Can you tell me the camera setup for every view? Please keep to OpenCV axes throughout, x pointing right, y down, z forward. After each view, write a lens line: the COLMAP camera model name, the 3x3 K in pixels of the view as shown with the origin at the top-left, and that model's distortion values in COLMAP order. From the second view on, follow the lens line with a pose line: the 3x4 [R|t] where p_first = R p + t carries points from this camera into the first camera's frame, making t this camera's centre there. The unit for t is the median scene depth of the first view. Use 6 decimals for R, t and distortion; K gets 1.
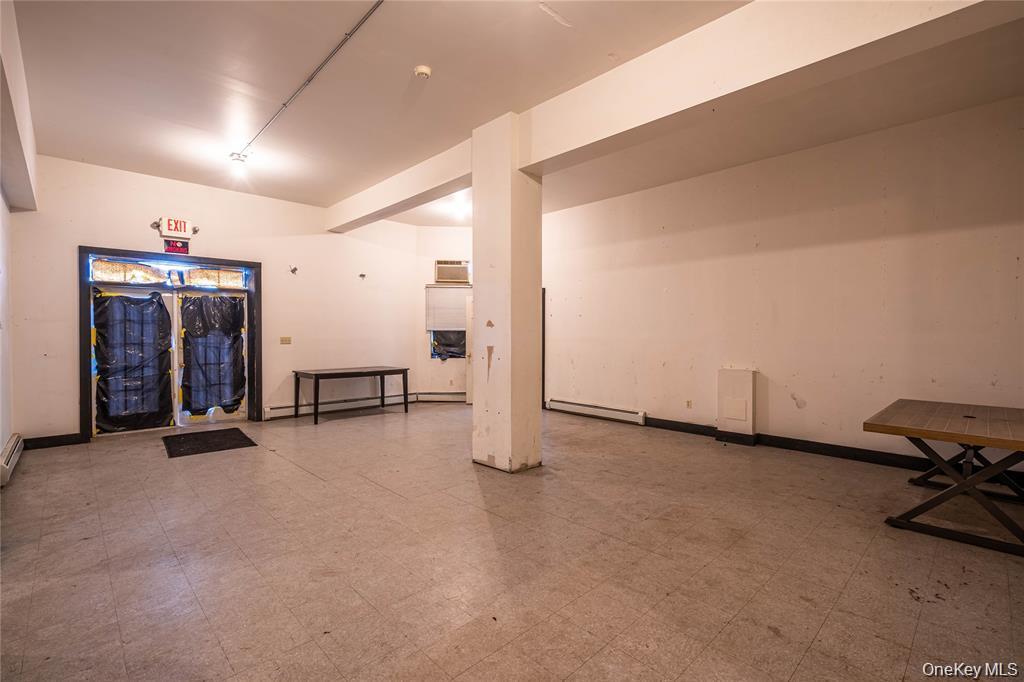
lens RADIAL K [[465.8, 0, 509.5], [0, 465.8, 335.3], [0, 0, 1]] dist [-0.006531, 0.000500]
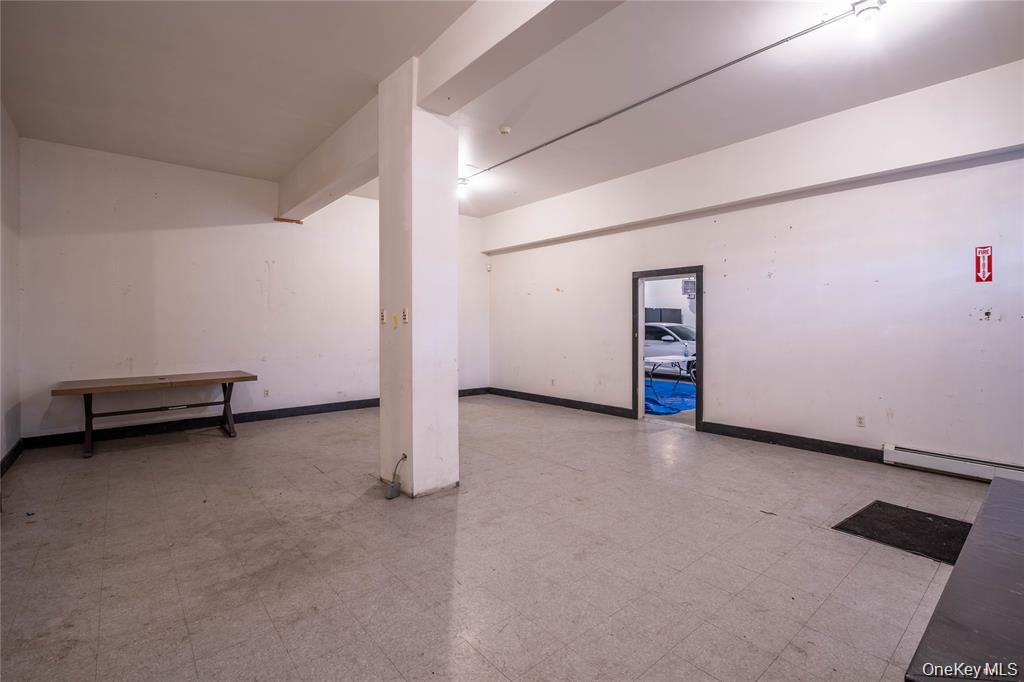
lens RADIAL K [[464.4, 0, 512.0], [0, 464.4, 324.5], [0, 0, 1]] dist [-0.002033, 0.000086]
pose [[-0.998161, 0.002695, 0.060566, -0.165574], [0.002889, 0.999991, 0.003123, -0.007328], [-0.060558, 0.003292, -0.998159, 1.344007]]
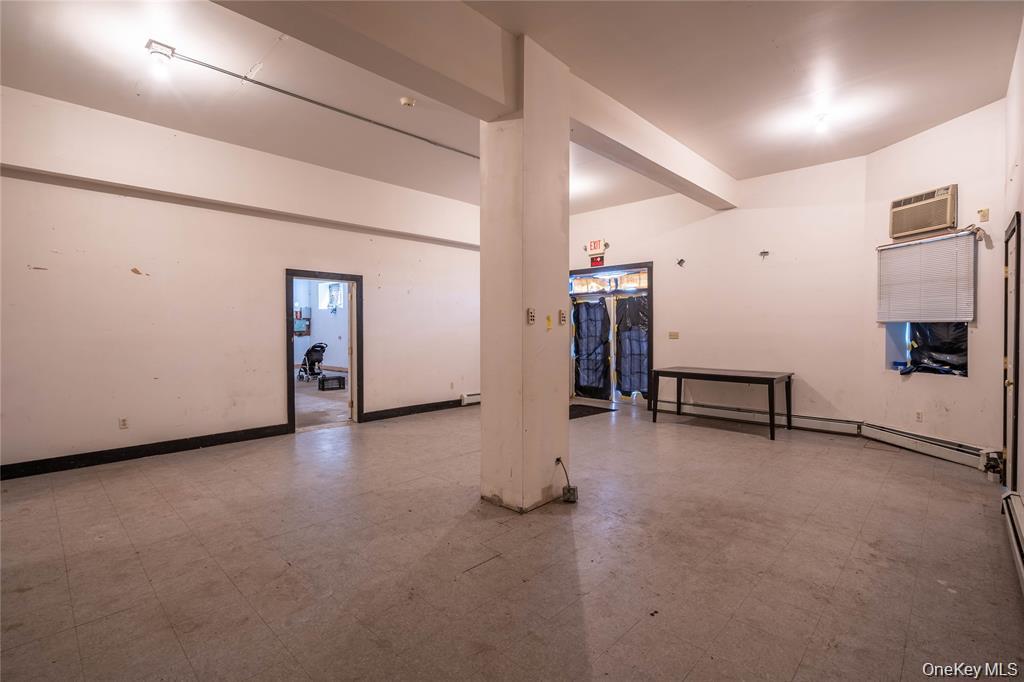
lens RADIAL K [[465.8, 0, 509.5], [0, 465.8, 335.3], [0, 0, 1]] dist [-0.006531, 0.000500]
pose [[0.040823, 0.014048, -0.999068, 0.565413], [-0.001819, 0.999901, 0.013986, -0.002152], [0.999165, 0.001246, 0.040844, 0.694963]]
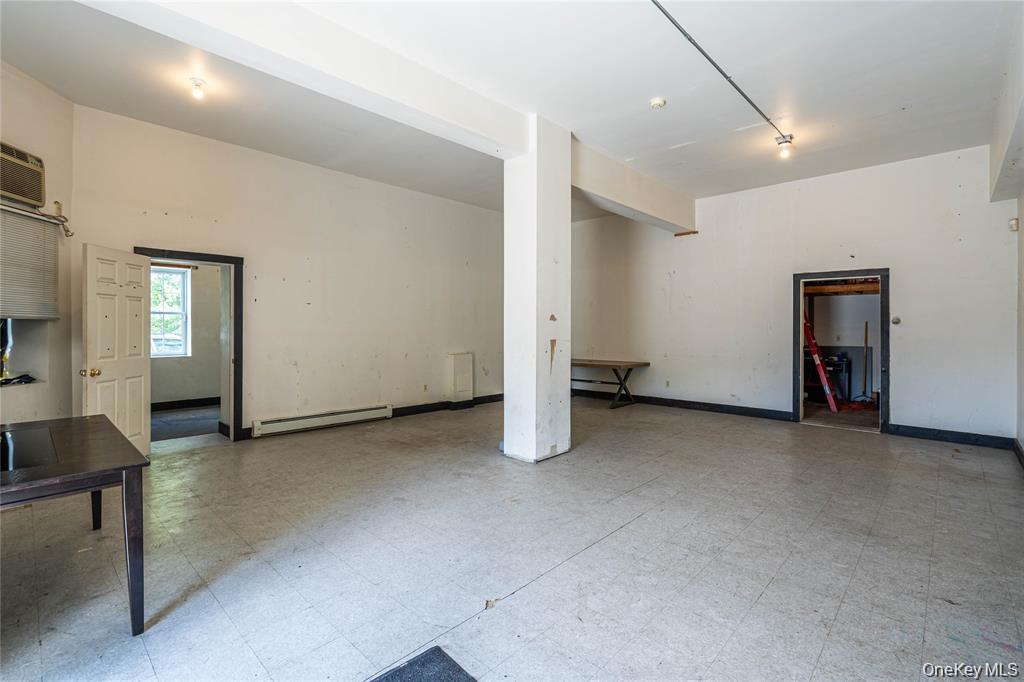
lens RADIAL K [[467.0, 0, 512.9], [0, 467.0, 325.5], [0, 0, 1]] dist [-0.004210, -0.000389]
pose [[-0.052968, 0.003342, 0.998591, -0.765061], [0.001034, 0.999994, -0.003292, -0.003273], [-0.998596, 0.000858, -0.052971, 0.819836]]
